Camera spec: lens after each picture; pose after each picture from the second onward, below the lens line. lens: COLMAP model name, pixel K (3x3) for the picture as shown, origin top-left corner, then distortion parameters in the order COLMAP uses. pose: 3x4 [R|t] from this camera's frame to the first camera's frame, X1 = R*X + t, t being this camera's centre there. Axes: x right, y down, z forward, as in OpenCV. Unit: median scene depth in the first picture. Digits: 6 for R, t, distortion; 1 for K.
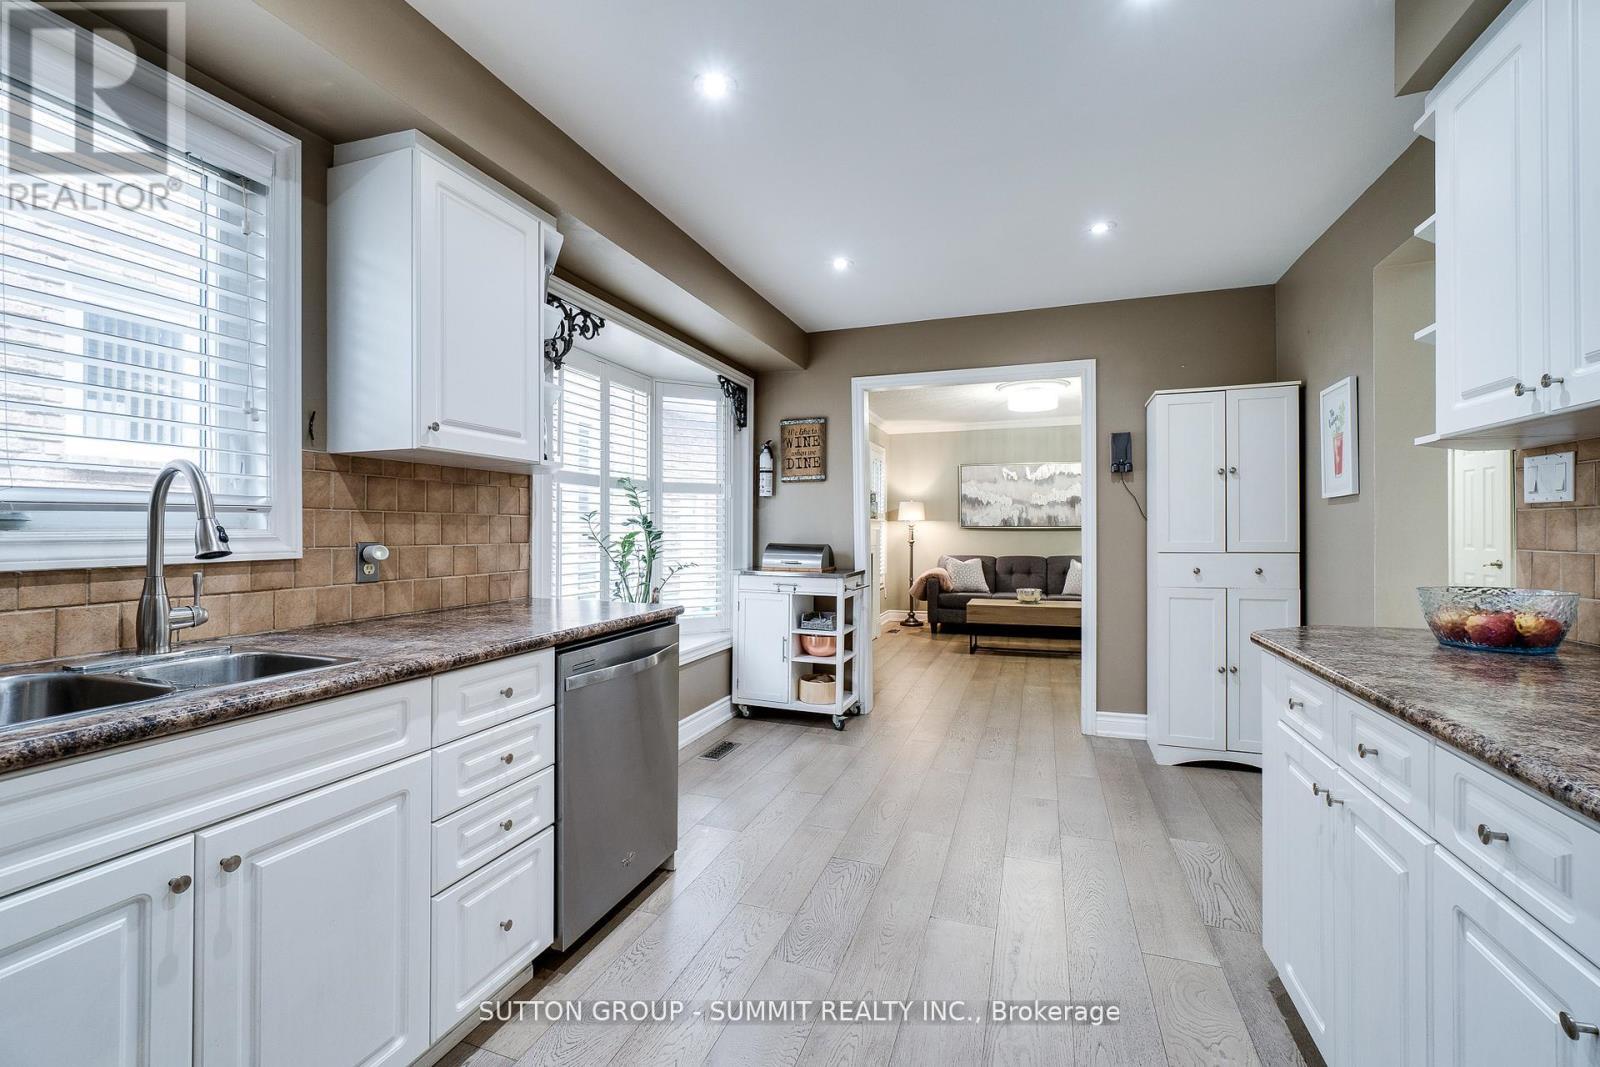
lens RADIAL K [[685.7, 0, 785.8], [0, 685.7, 528.7], [0, 0, 1]] dist [-0.002289, 0.001759]
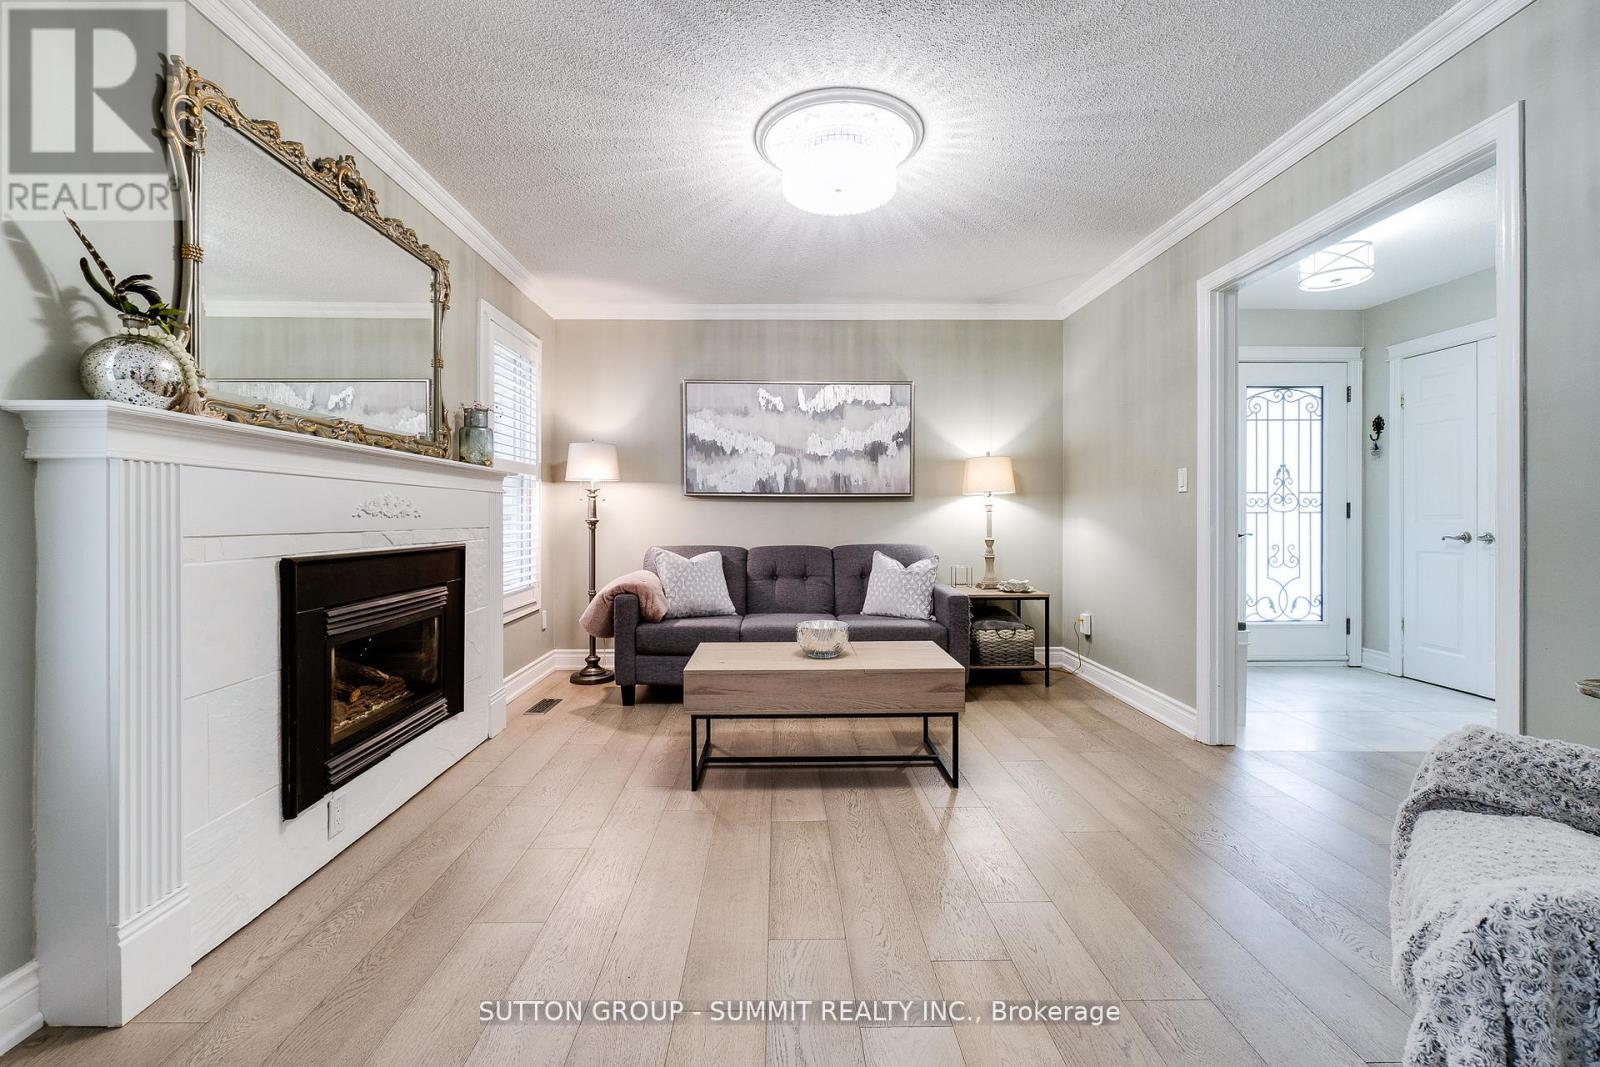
lens RADIAL K [[685.7, 0, 802.8], [0, 685.7, 521.2], [0, 0, 1]] dist [-0.002289, 0.001759]
pose [[0.925160, -0.001846, 0.379574, 0.135117], [-0.002138, 0.999947, 0.010073, 0.013486], [-0.379572, -0.010131, 0.925107, 0.461249]]
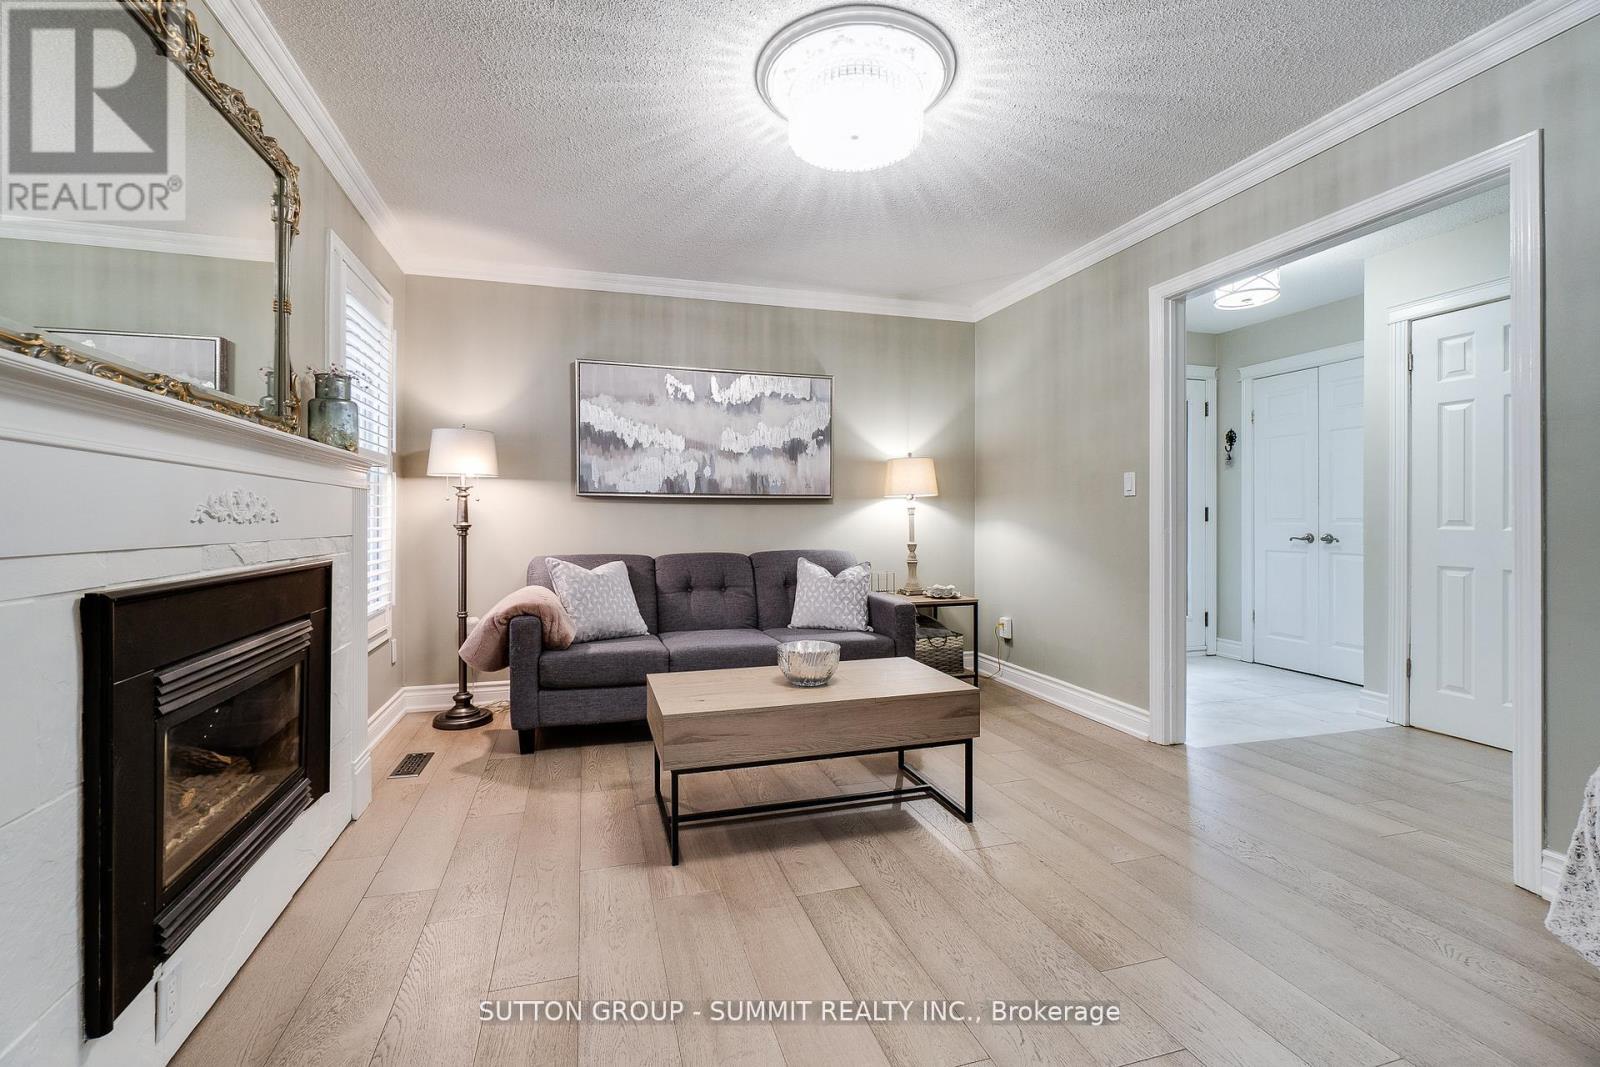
lens RADIAL K [[685.7, 0, 799.5], [0, 685.7, 520.3], [0, 0, 1]] dist [-0.002289, 0.001759]
pose [[0.791952, -0.000477, 0.610583, 0.090693], [-0.002448, 0.999989, 0.003955, 0.013301], [-0.610578, -0.004627, 0.791943, 0.545109]]
